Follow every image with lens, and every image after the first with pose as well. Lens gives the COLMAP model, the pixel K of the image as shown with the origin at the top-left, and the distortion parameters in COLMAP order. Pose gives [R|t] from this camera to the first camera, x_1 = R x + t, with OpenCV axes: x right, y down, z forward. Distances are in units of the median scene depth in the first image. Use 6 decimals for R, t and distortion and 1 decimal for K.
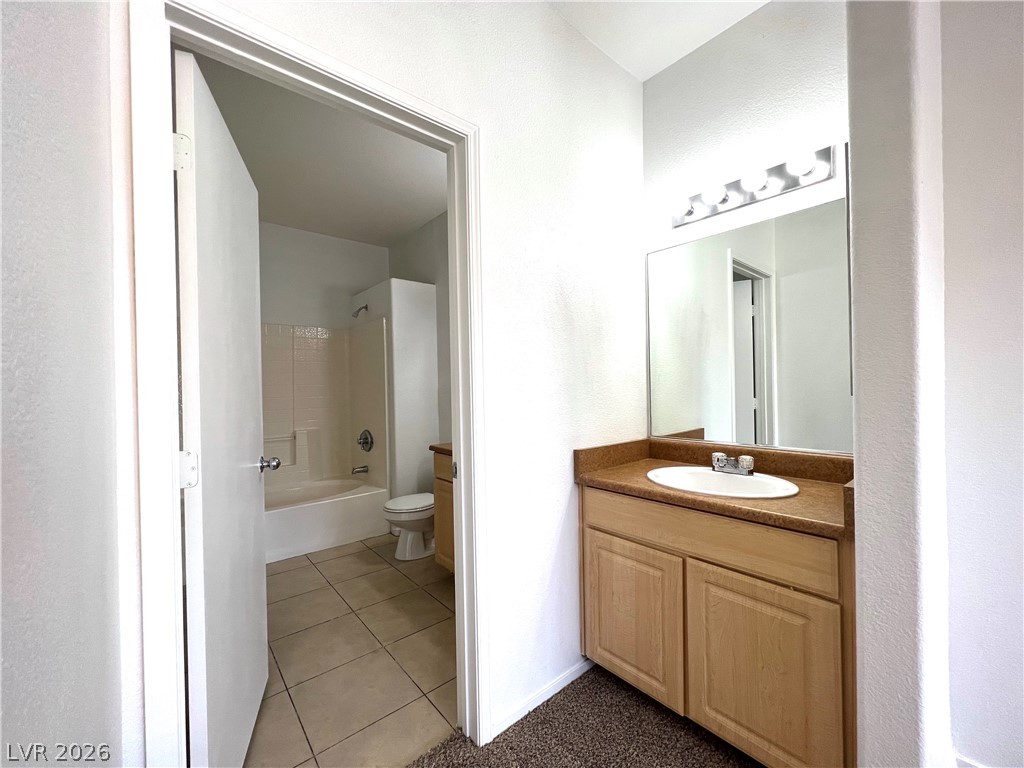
lens RADIAL K [[408.7, 0, 512.0], [0, 408.7, 384.0], [0, 0, 1]] dist [-0.000088, 0.000031]
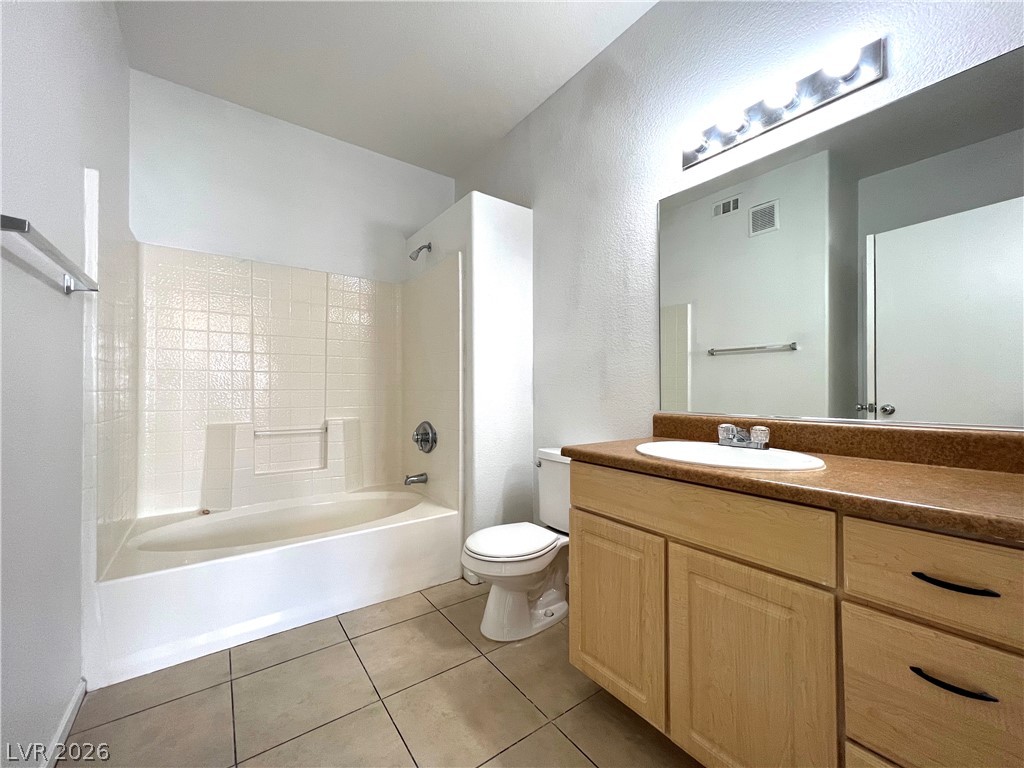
lens RADIAL K [[407.9, 0, 512.0], [0, 407.9, 385.8], [0, 0, 1]] dist [0.001571, -0.000063]
pose [[0.997341, 0.021583, -0.069601, -0.171478], [-0.021778, 0.999761, -0.002036, 0.052151], [0.069540, 0.003547, 0.997573, 0.333549]]
